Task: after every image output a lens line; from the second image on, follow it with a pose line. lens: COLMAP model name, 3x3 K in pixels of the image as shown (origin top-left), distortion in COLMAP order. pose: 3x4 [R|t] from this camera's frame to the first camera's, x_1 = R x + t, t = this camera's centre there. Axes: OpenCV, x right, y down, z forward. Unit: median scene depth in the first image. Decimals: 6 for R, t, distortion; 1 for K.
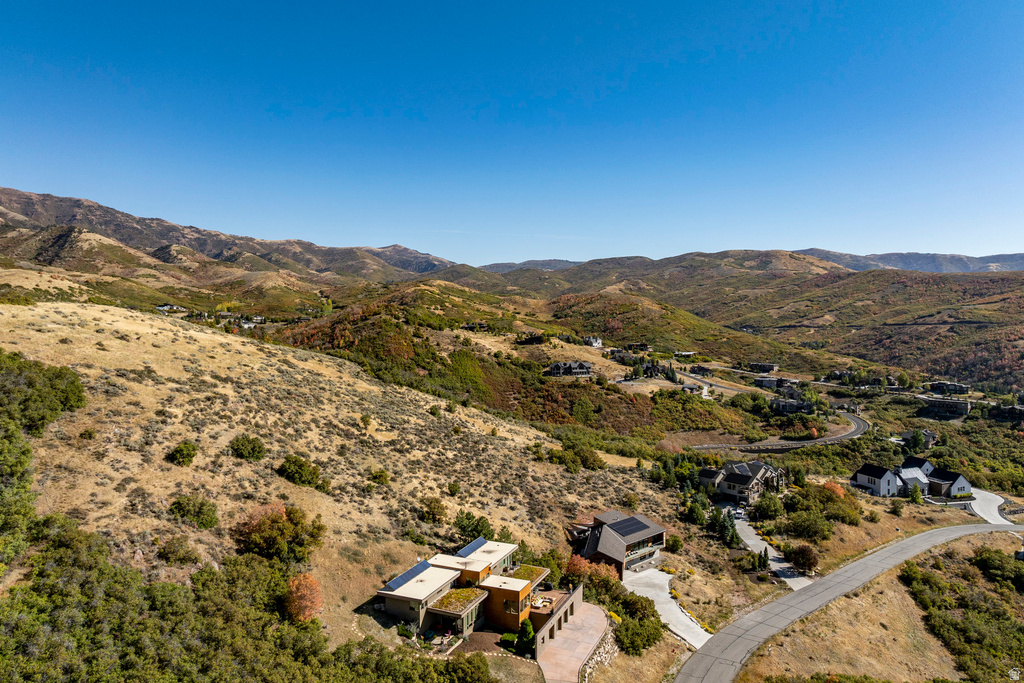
lens RADIAL K [[723.8, 0, 519.7], [0, 723.8, 295.5], [0, 0, 1]] dist [-0.043949, 0.010811]
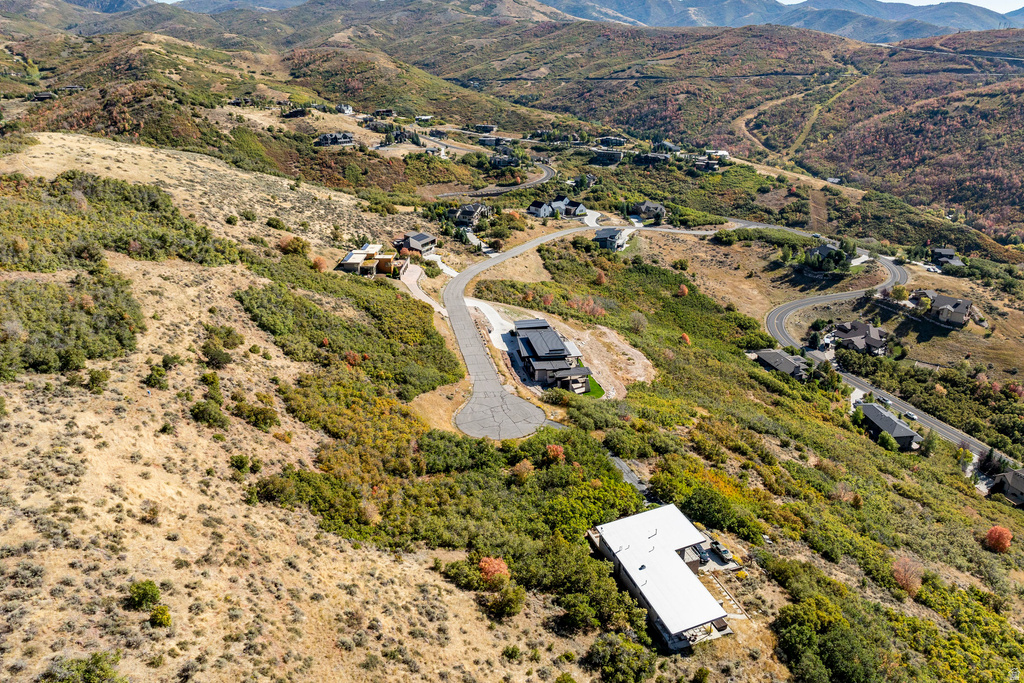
lens RADIAL K [[723.8, 0, 507.9], [0, 723.8, 343.9], [0, 0, 1]] dist [-0.043949, 0.010811]
pose [[0.939745, -0.135247, 0.313988, -0.090536], [-0.001292, 0.917011, 0.398860, -0.070839], [-0.341875, -0.375232, 0.861581, -0.302351]]
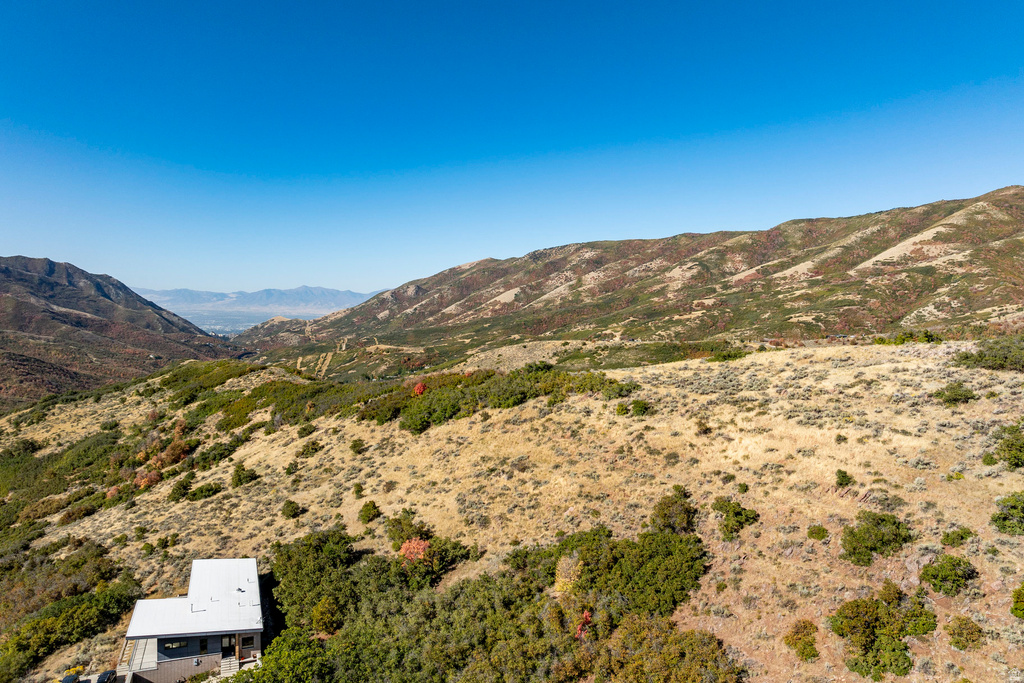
lens RADIAL K [[723.8, 0, 516.9], [0, 723.8, 297.0], [0, 0, 1]] dist [-0.043949, 0.010811]
pose [[-0.920059, -0.010192, -0.391647, 0.009481], [-0.003693, 0.999843, -0.017346, 0.001239], [0.391762, -0.014513, -0.919952, 0.031210]]
